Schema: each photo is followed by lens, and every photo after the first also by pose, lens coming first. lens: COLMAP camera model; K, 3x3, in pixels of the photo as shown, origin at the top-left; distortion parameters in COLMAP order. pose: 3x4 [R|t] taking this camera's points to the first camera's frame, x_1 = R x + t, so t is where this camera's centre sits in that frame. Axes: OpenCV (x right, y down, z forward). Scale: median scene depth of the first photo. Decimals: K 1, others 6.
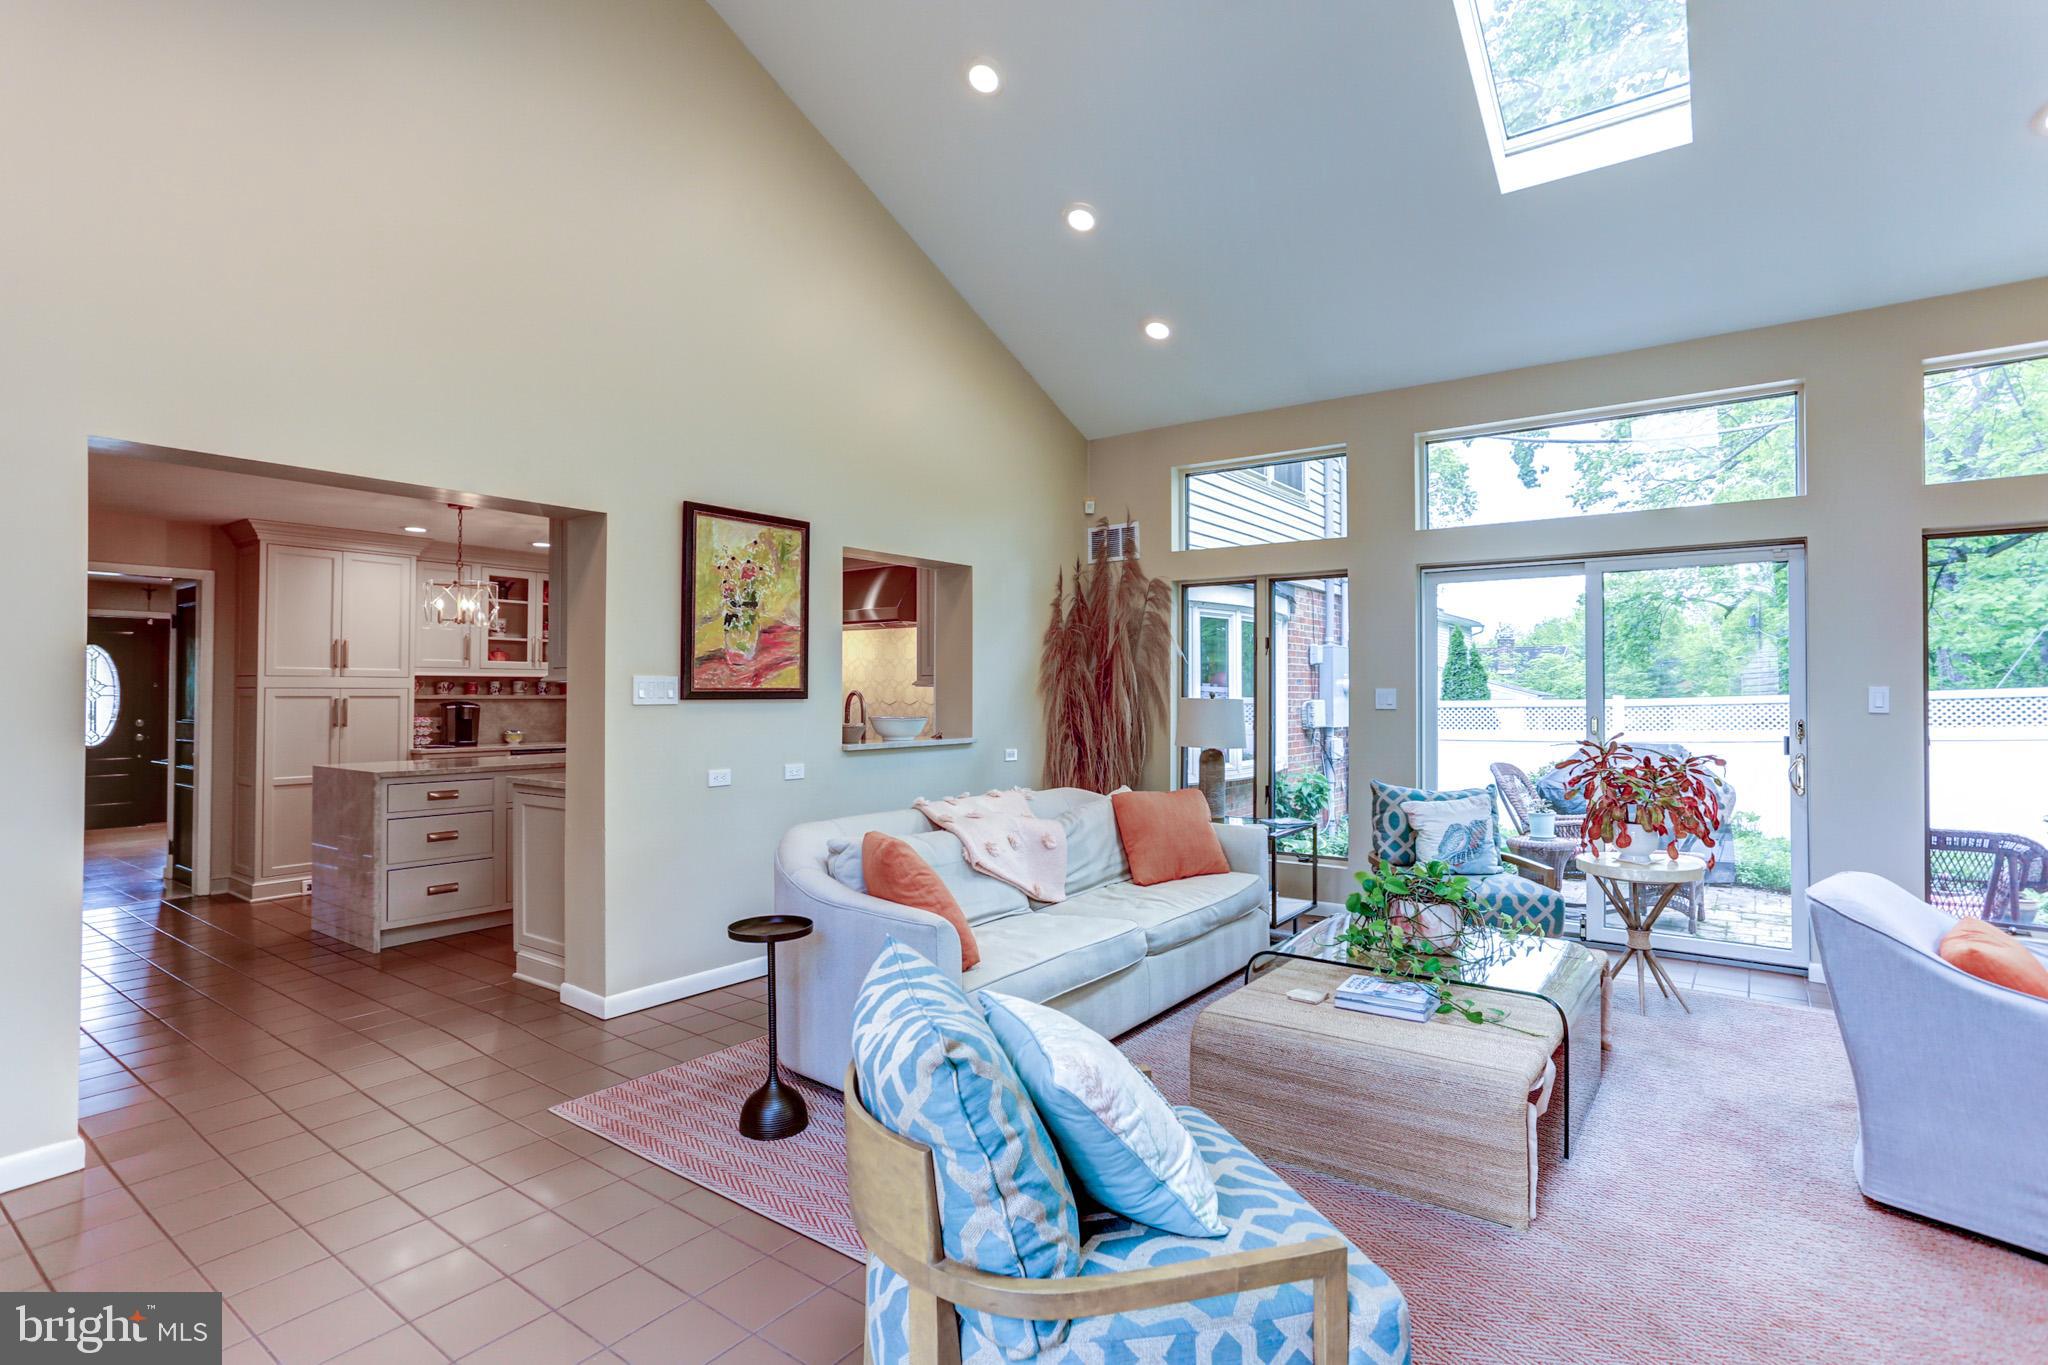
lens RADIAL K [[985.2, 0, 1039.6], [0, 985.2, 681.2], [0, 0, 1]] dist [-0.027045, 0.010305]
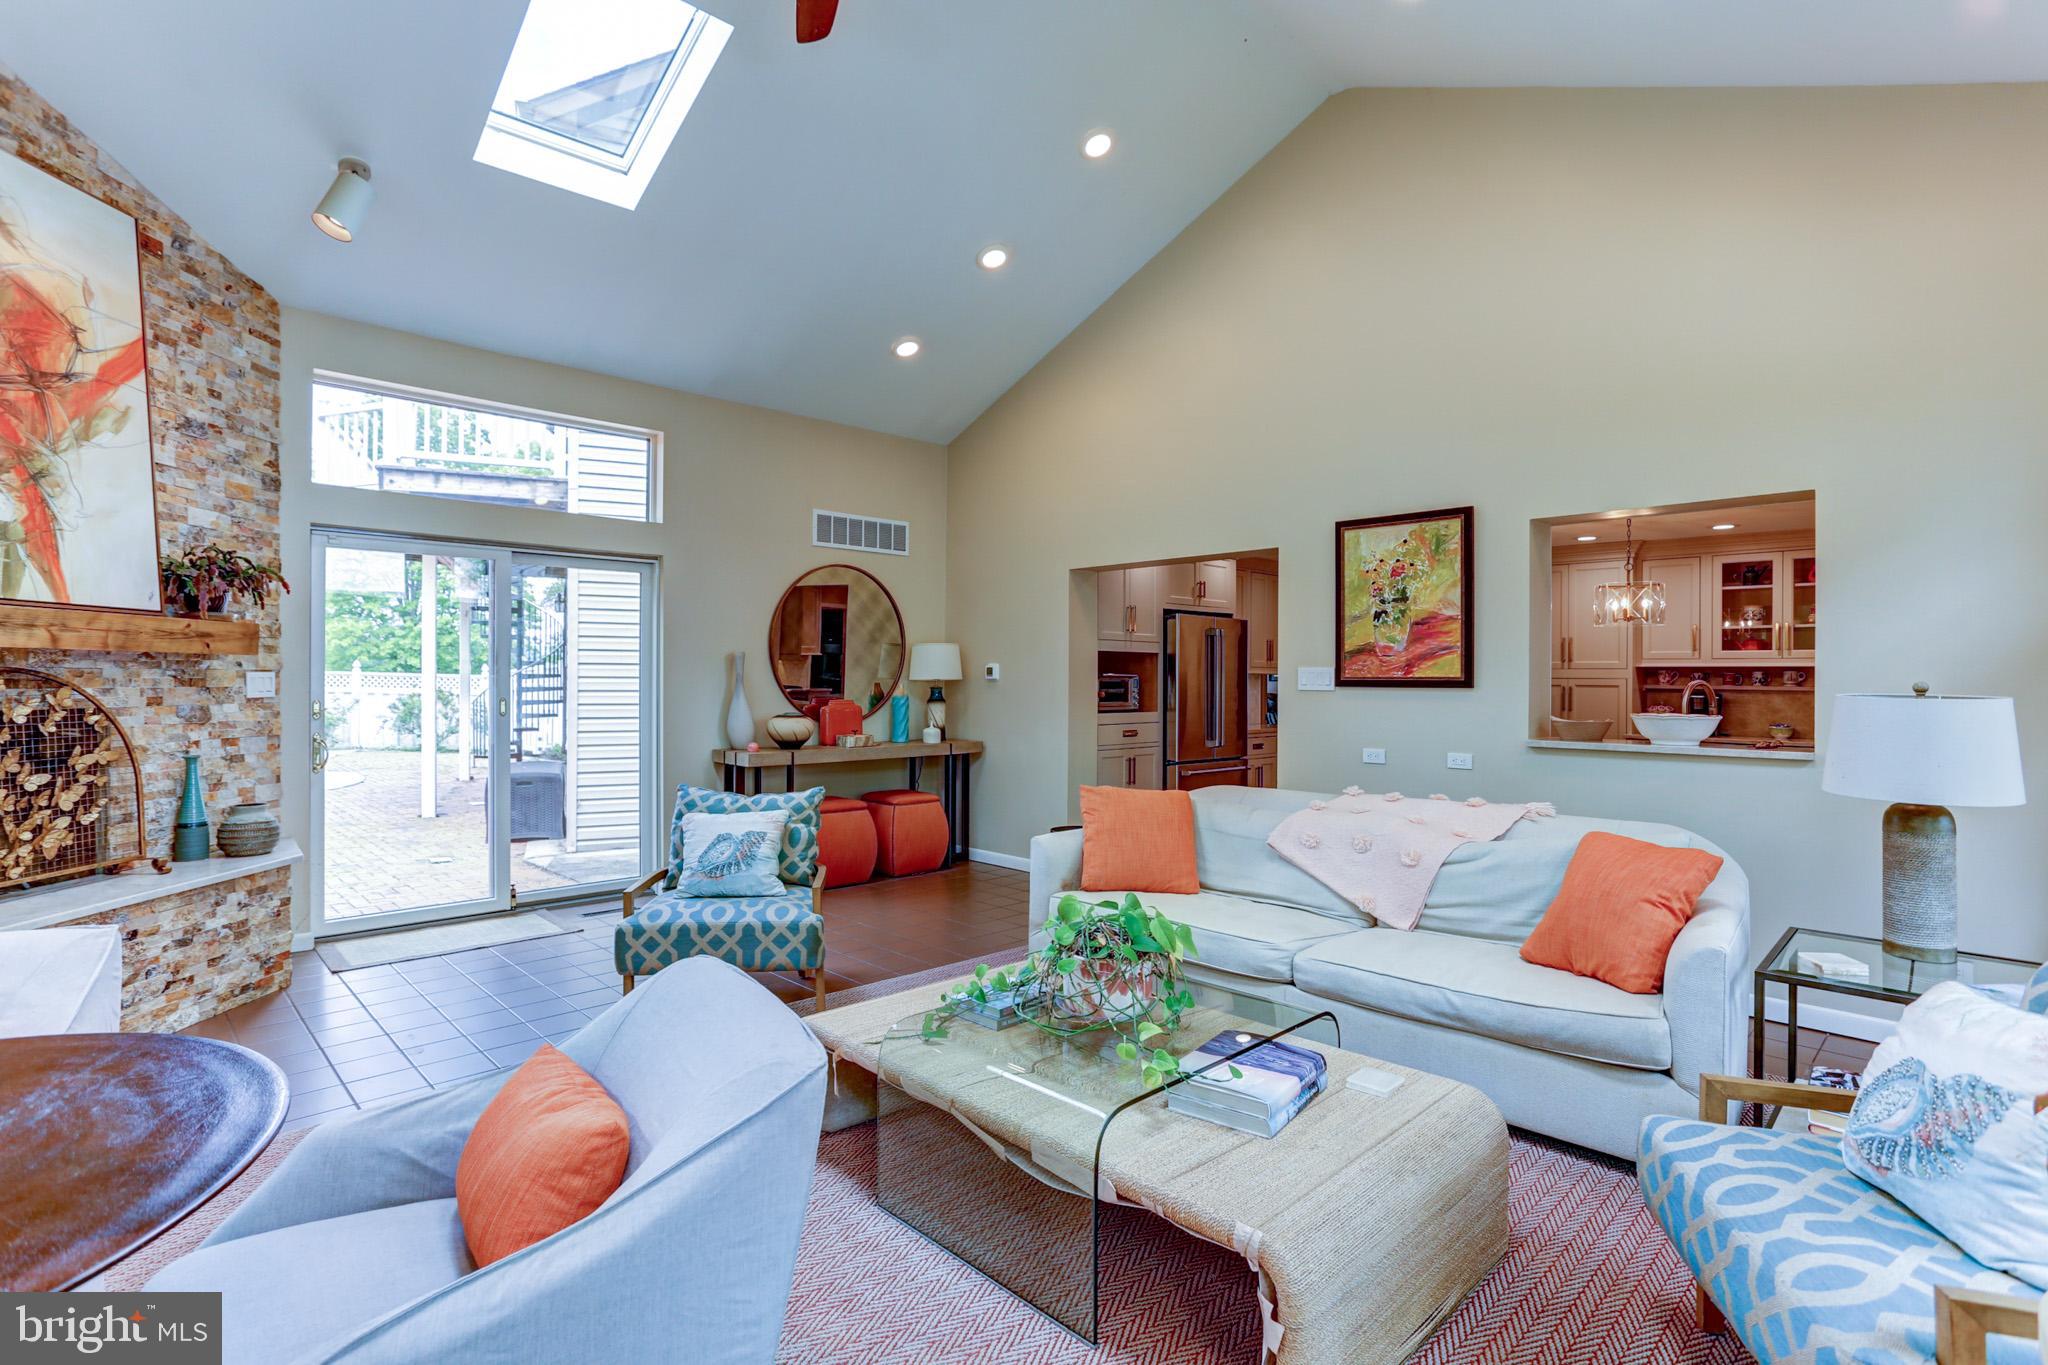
lens RADIAL K [[985.2, 0, 1033.0], [0, 985.2, 676.5], [0, 0, 1]] dist [-0.027045, 0.010305]
pose [[-0.139350, -0.001871, -0.990241, 0.817106], [0.004346, 0.999987, -0.002501, 0.007026], [0.990234, -0.004653, -0.139340, 0.738240]]
